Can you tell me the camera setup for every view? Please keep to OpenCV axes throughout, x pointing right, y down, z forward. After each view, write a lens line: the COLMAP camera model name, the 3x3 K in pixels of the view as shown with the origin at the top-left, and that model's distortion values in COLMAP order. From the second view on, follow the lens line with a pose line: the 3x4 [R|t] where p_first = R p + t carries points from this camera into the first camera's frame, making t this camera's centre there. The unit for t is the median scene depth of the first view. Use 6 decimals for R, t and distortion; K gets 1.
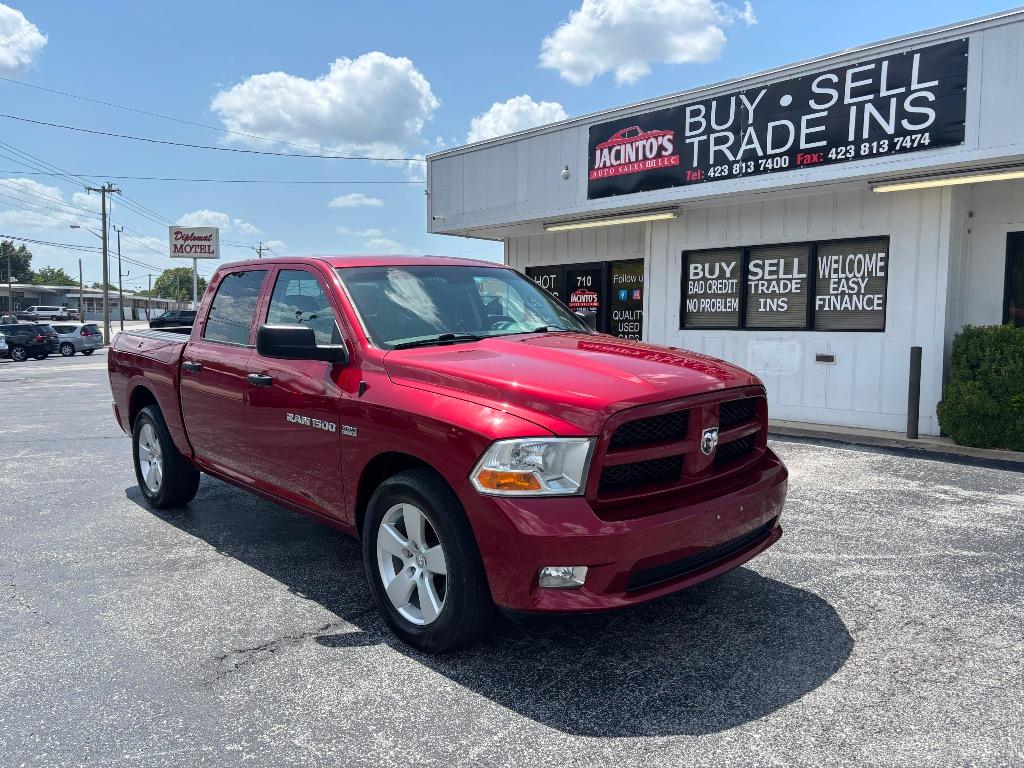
lens RADIAL K [[754.3, 0, 523.1], [0, 754.3, 384.8], [0, 0, 1]] dist [-0.024129, 0.004201]
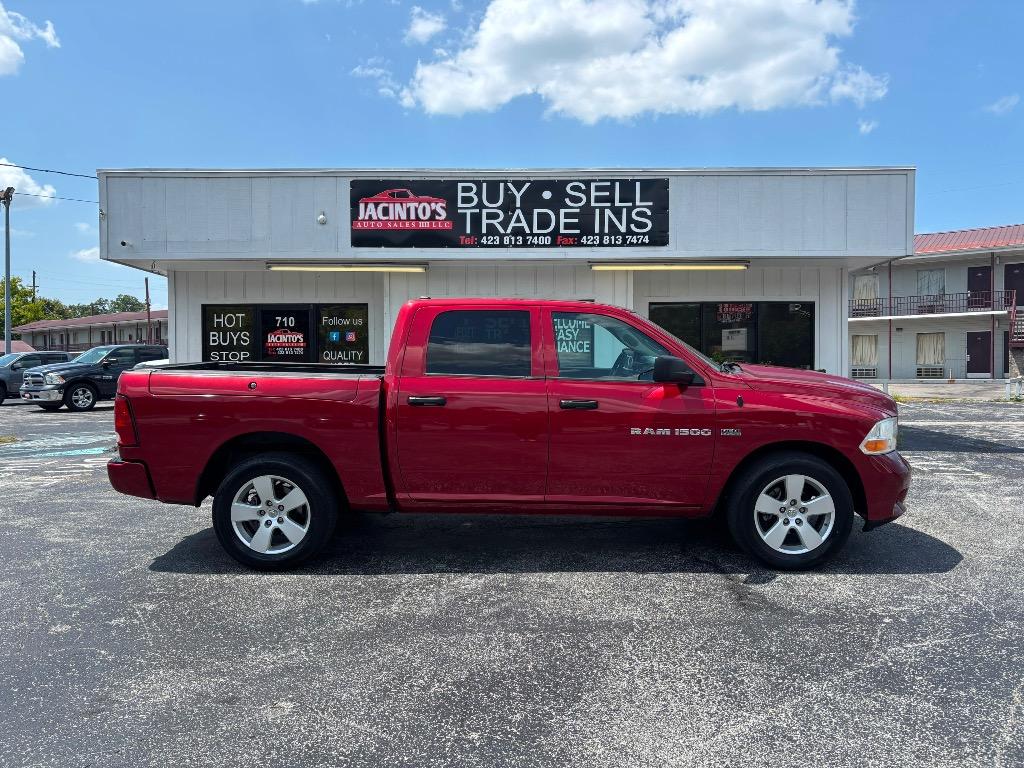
lens RADIAL K [[749.2, 0, 512.0], [0, 749.2, 384.0], [0, 0, 1]] dist [0.048563, -0.060015]
pose [[0.697785, -0.021218, 0.715993, -0.621182], [0.063817, 0.997428, -0.032636, -0.003643], [-0.713459, 0.068465, 0.697345, 0.127223]]
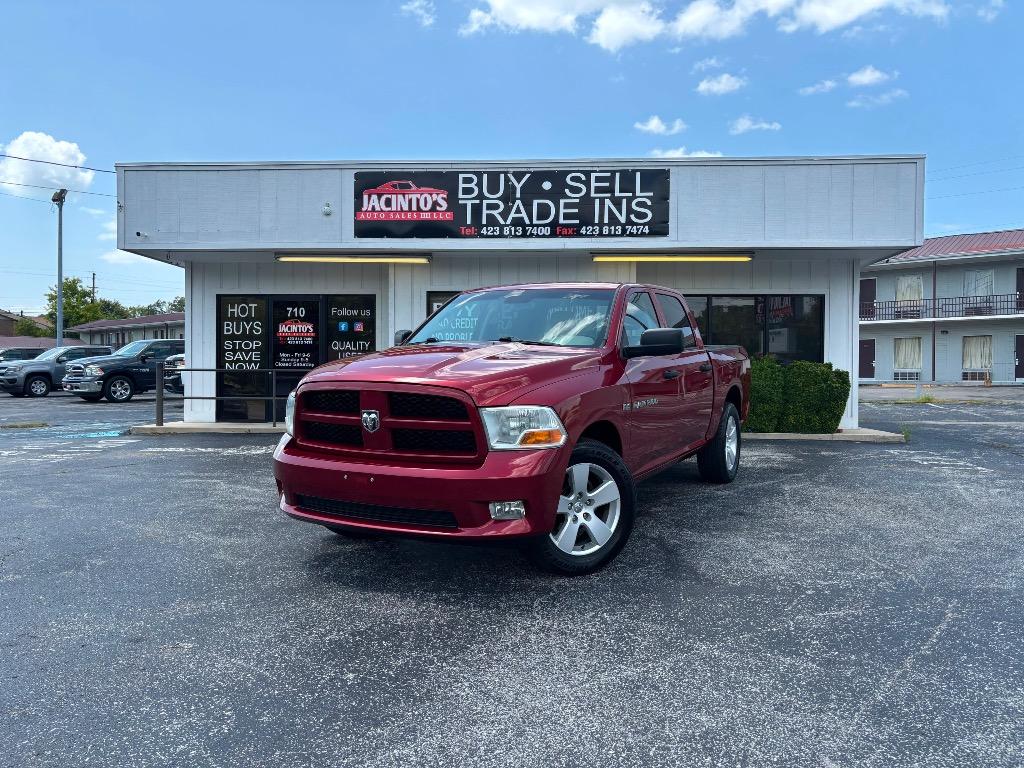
lens RADIAL K [[749.2, 0, 512.0], [0, 749.2, 384.0], [0, 0, 1]] dist [0.048563, -0.060015]
pose [[0.739923, -0.009287, 0.672628, -0.570259], [0.049985, 0.997900, -0.041207, 0.025862], [-0.670832, 0.064111, 0.738833, 0.066815]]
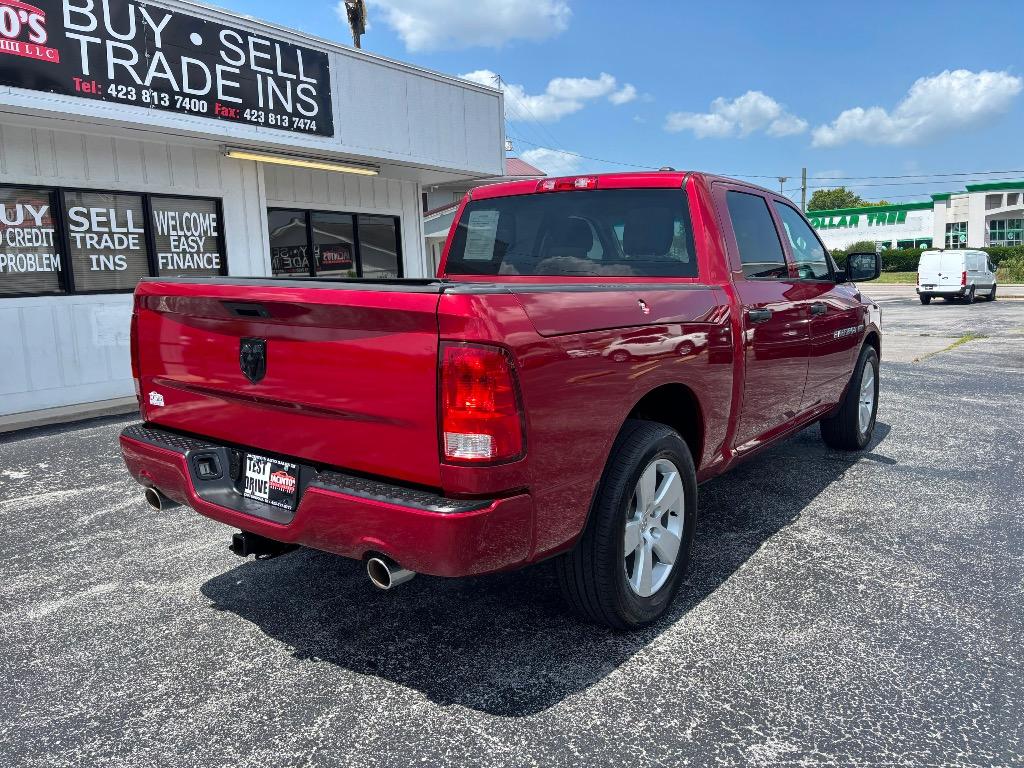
lens RADIAL K [[733.9, 0, 512.0], [0, 733.9, 384.0], [0, 0, 1]] dist [-0.001773, -0.048320]
pose [[-0.184164, -0.138954, 0.973024, -0.616917], [0.110409, 0.980766, 0.160957, -0.060143], [-0.976675, 0.137073, -0.165280, 0.781063]]
